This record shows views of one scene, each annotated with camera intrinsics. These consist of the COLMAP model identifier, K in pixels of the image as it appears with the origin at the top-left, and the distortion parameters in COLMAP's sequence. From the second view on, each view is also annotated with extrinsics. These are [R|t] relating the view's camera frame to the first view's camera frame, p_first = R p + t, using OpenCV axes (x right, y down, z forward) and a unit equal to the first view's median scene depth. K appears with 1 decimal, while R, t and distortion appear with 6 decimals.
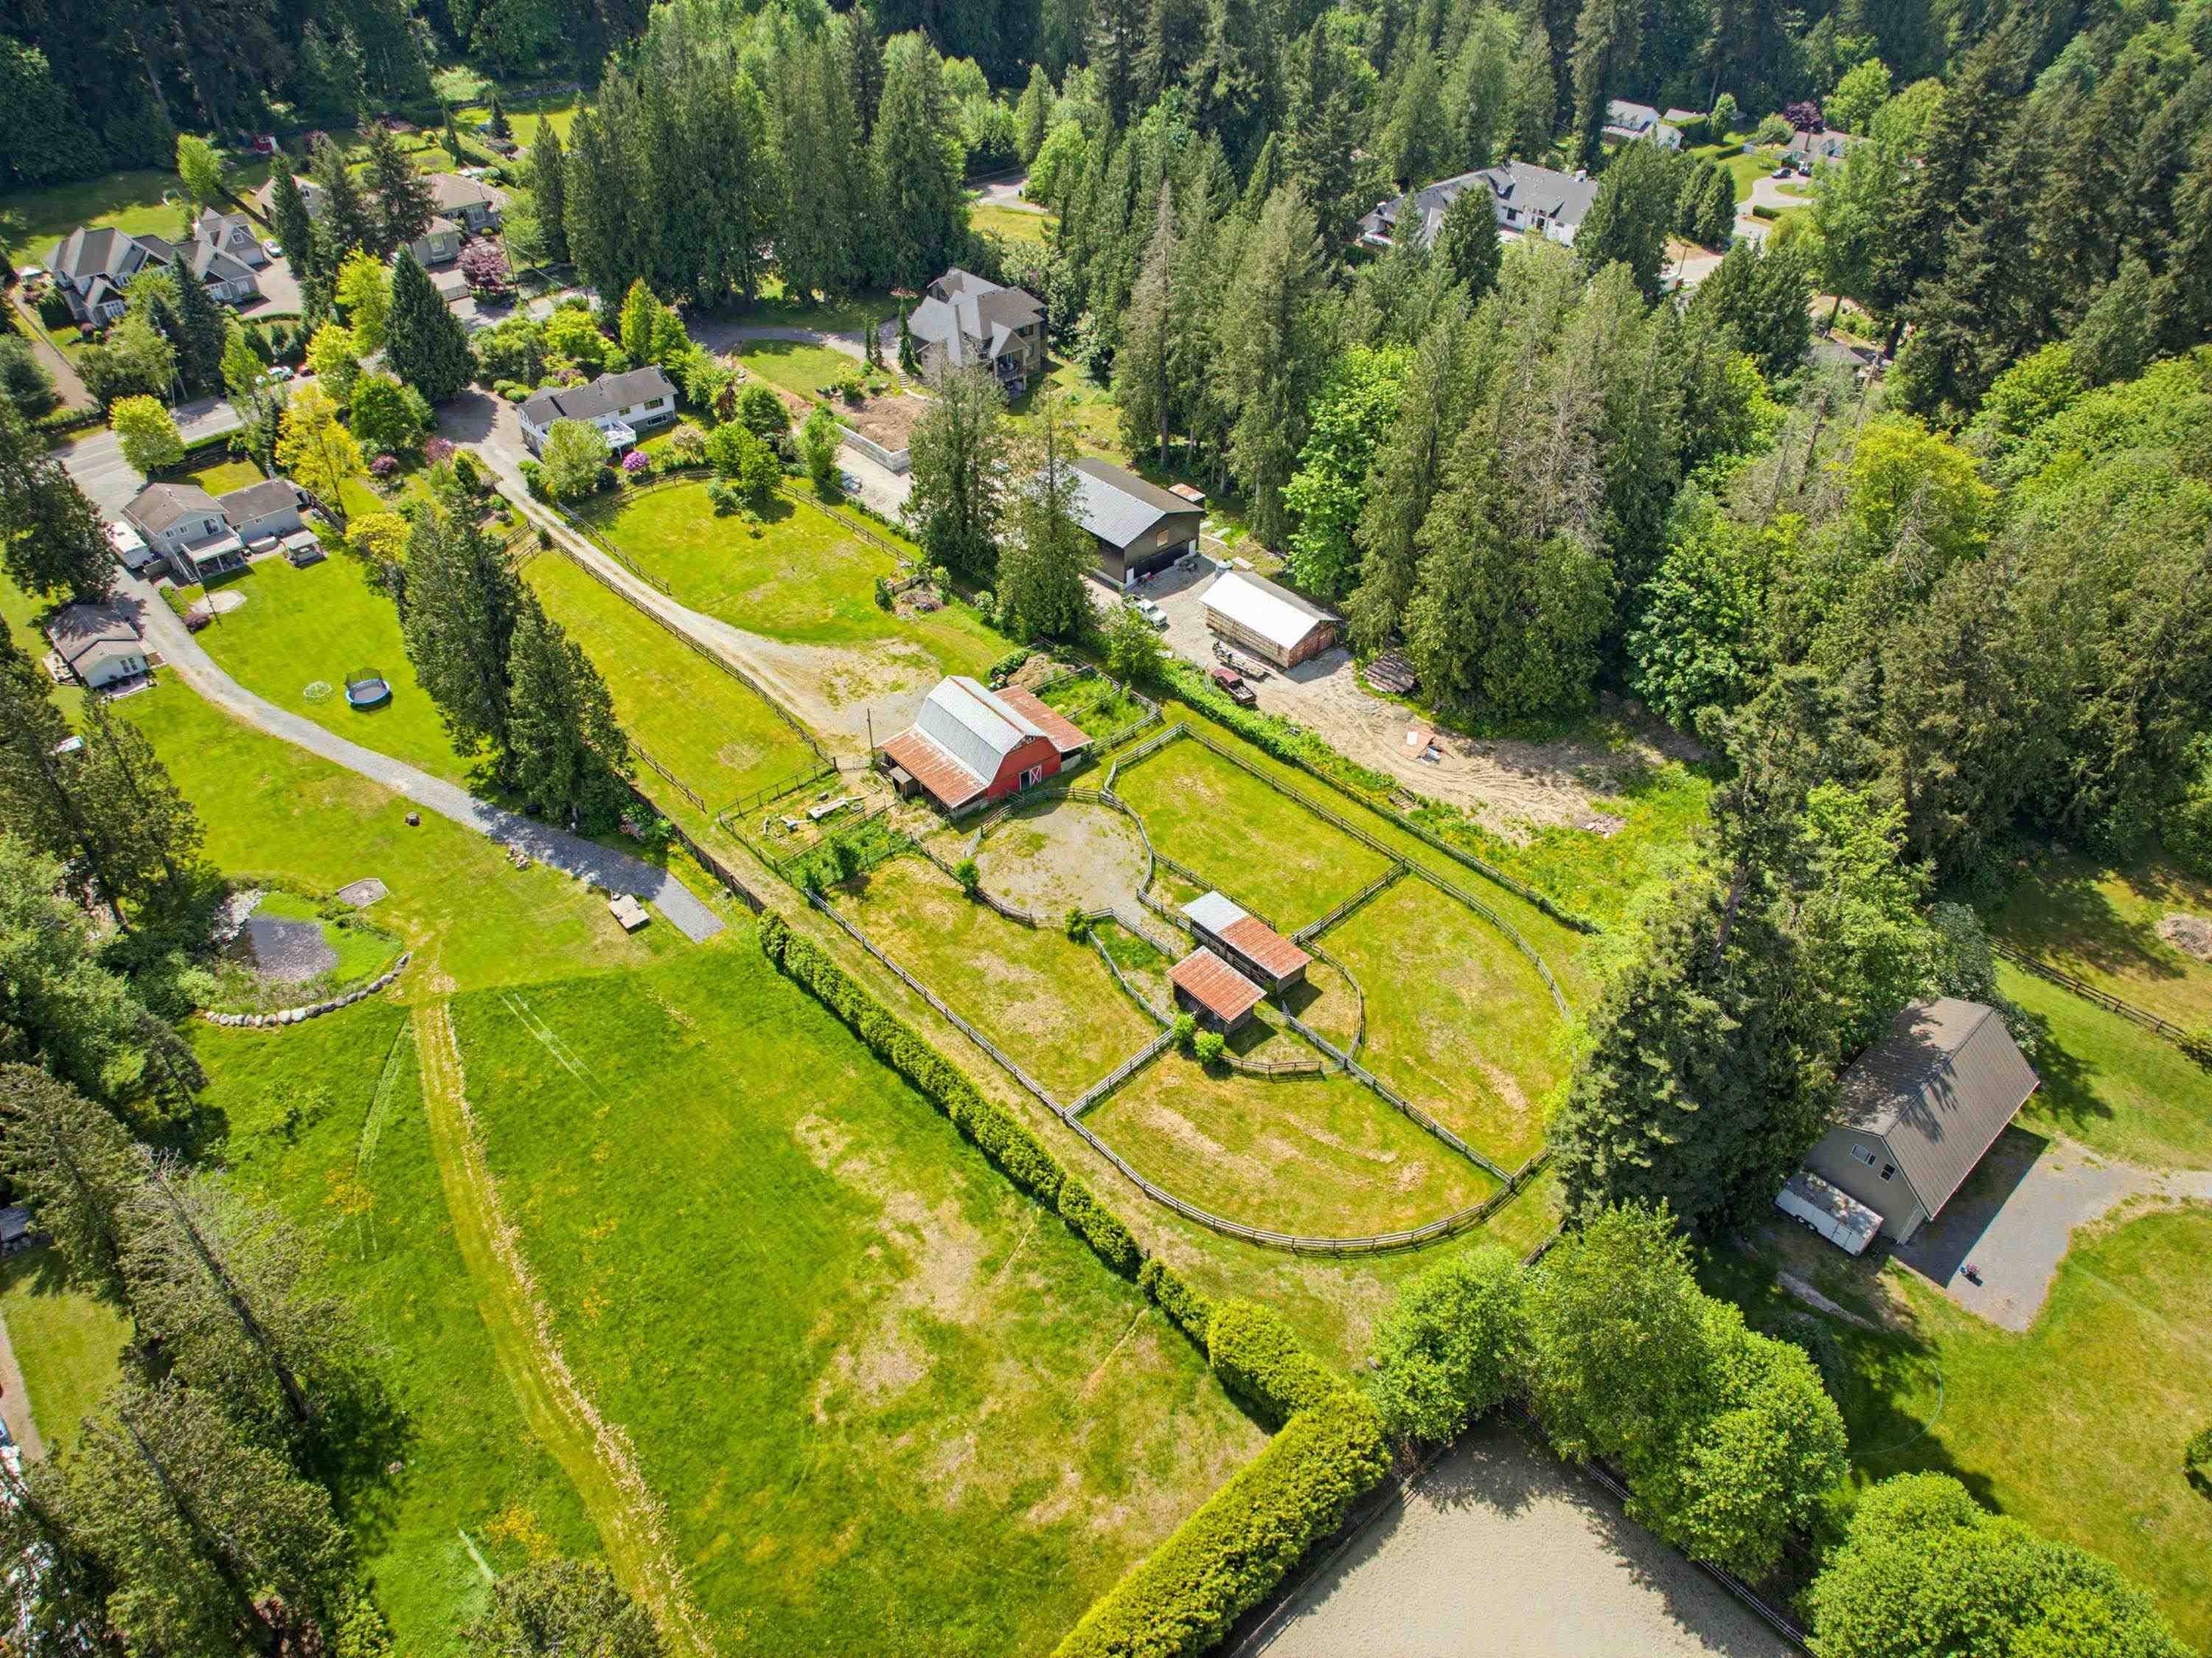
lens RADIAL K [[1476.0, 0, 1106.0], [0, 1476.0, 829.0], [0, 0, 1]] dist [-0.007902, 0.002596]
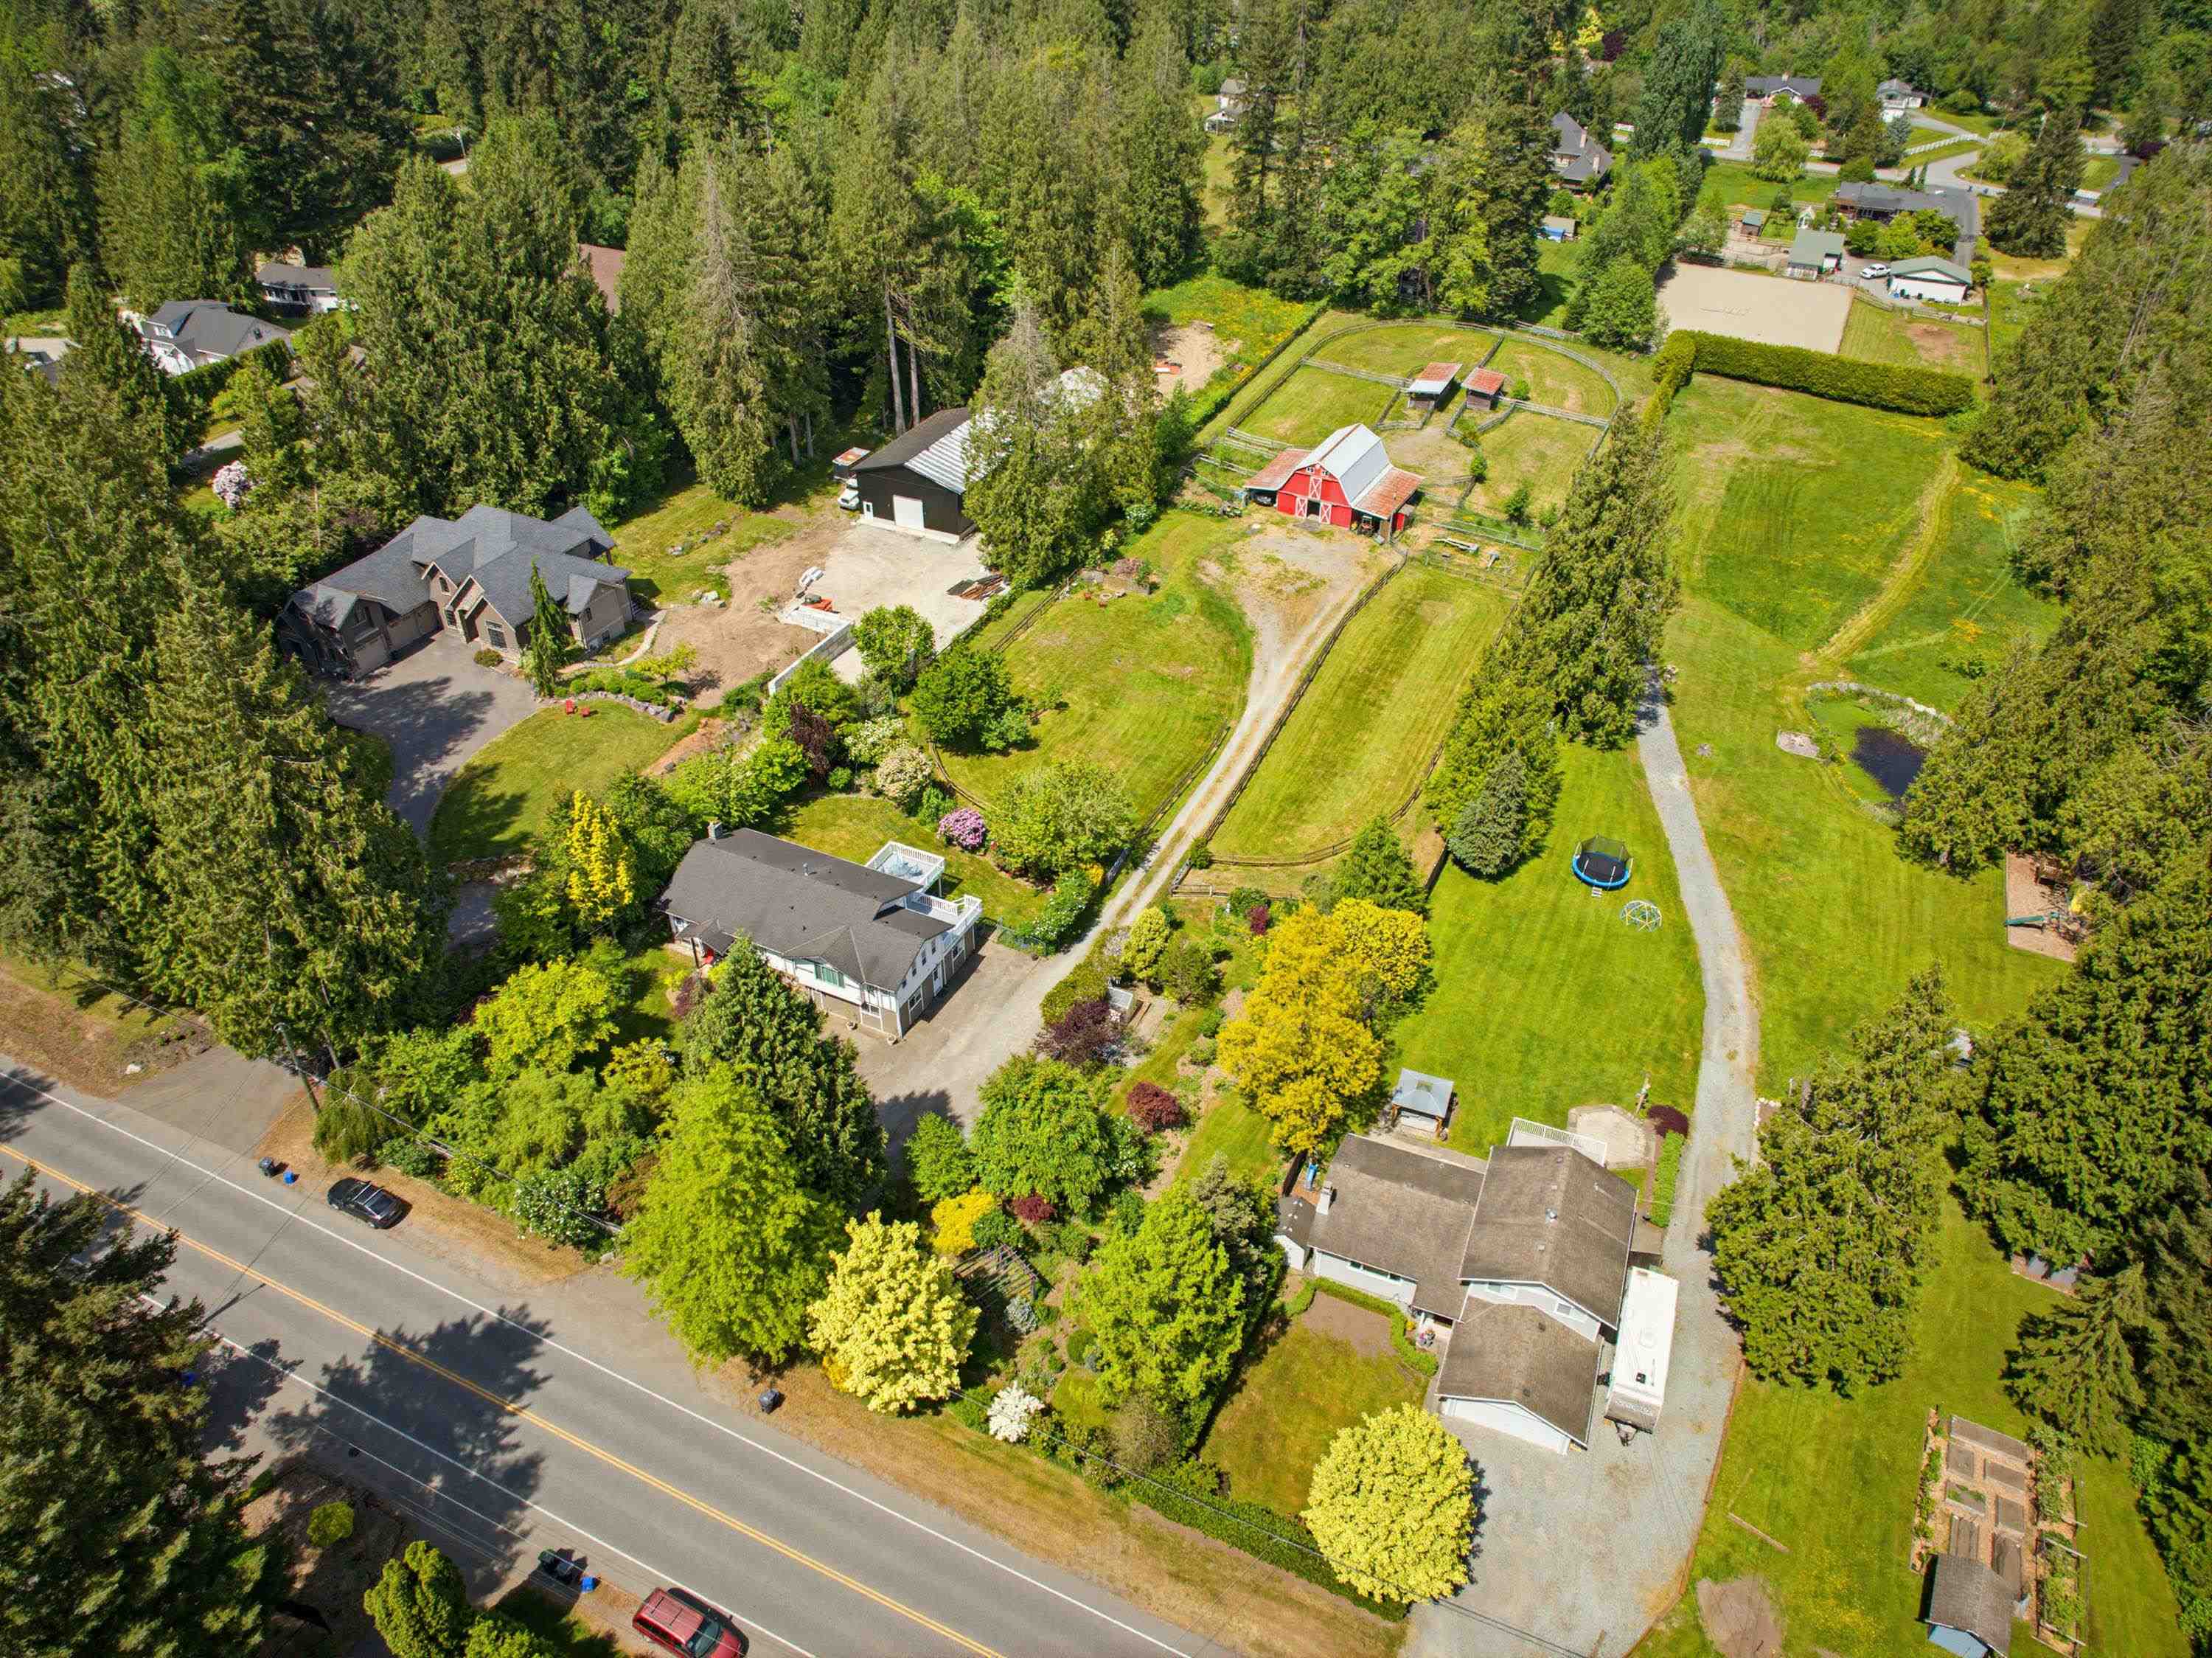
lens RADIAL K [[1476.0, 0, 1106.0], [0, 1476.0, 829.0], [0, 0, 1]] dist [-0.007902, 0.002596]
pose [[-0.361068, -0.579028, 0.730997, -0.833205], [0.577232, 0.476884, 0.662861, -0.653557], [-0.732416, 0.661293, 0.162046, 0.928163]]
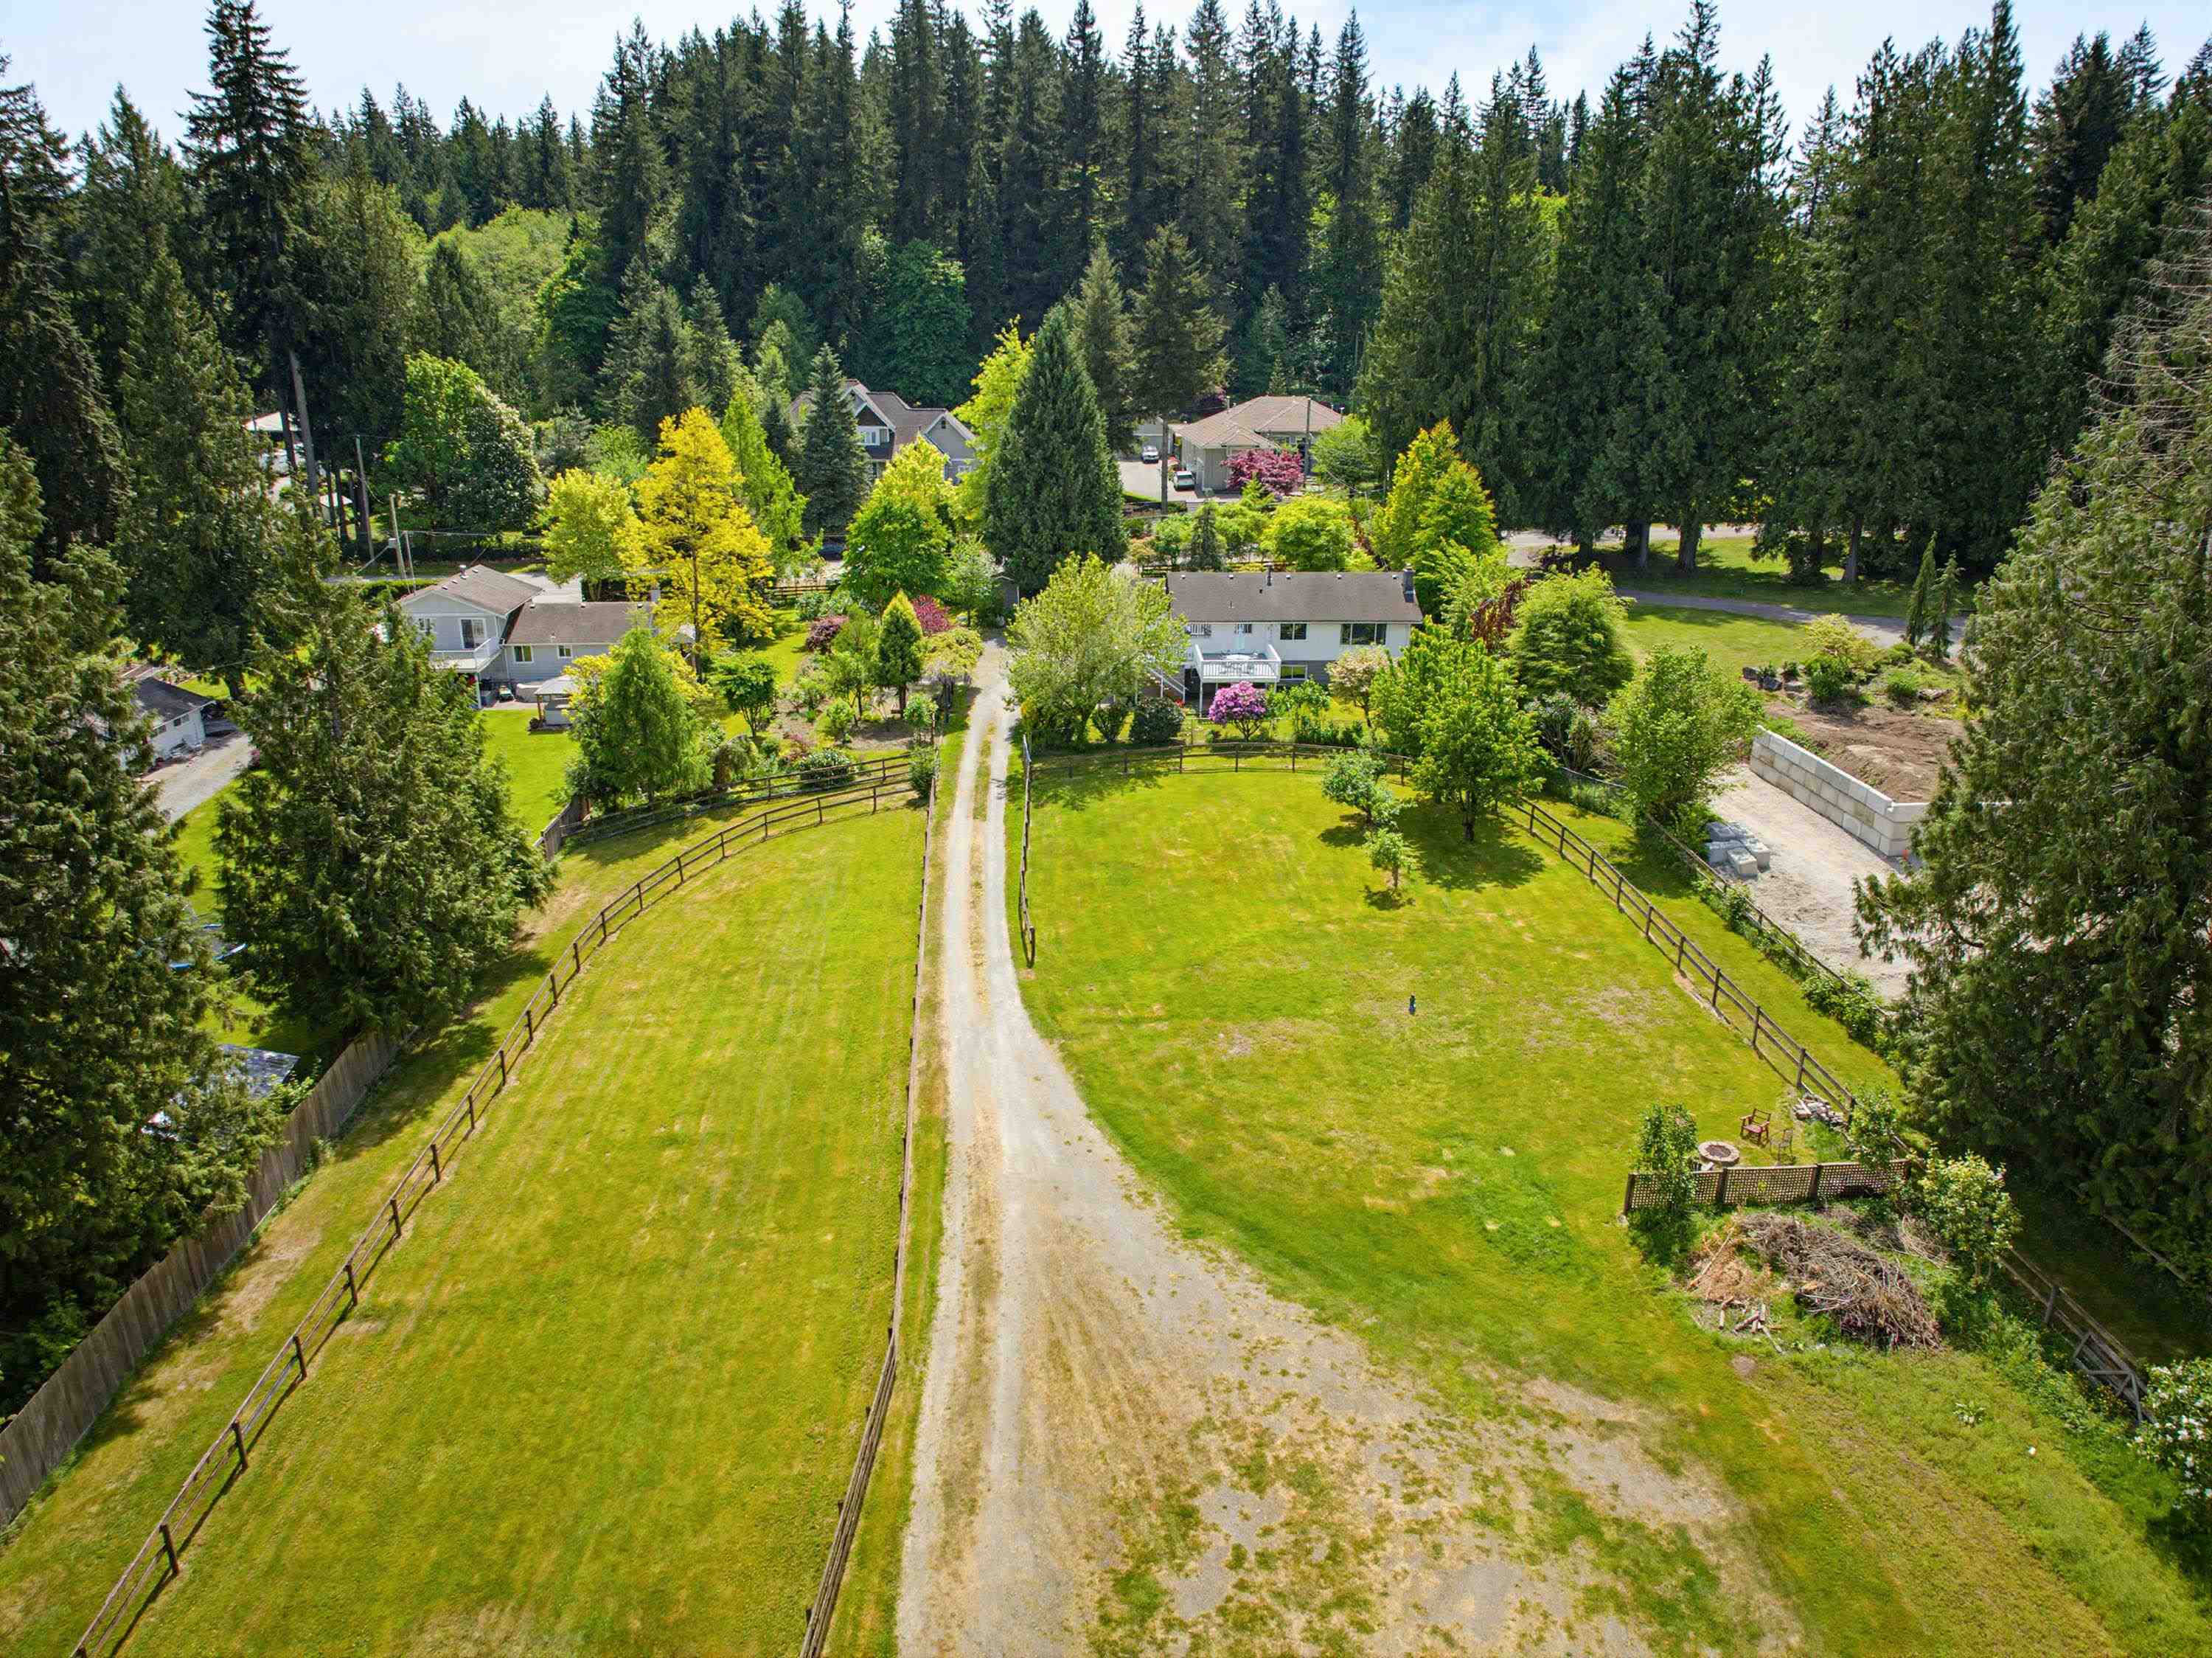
lens RADIAL K [[1476.0, 0, 1106.0], [0, 1476.0, 829.0], [0, 0, 1]] dist [-0.007902, 0.002596]
pose [[0.759196, 0.193998, -0.621277, -0.078729], [-0.404053, 0.888816, -0.216210, -0.114429], [0.510257, 0.415175, 0.753172, 0.702389]]
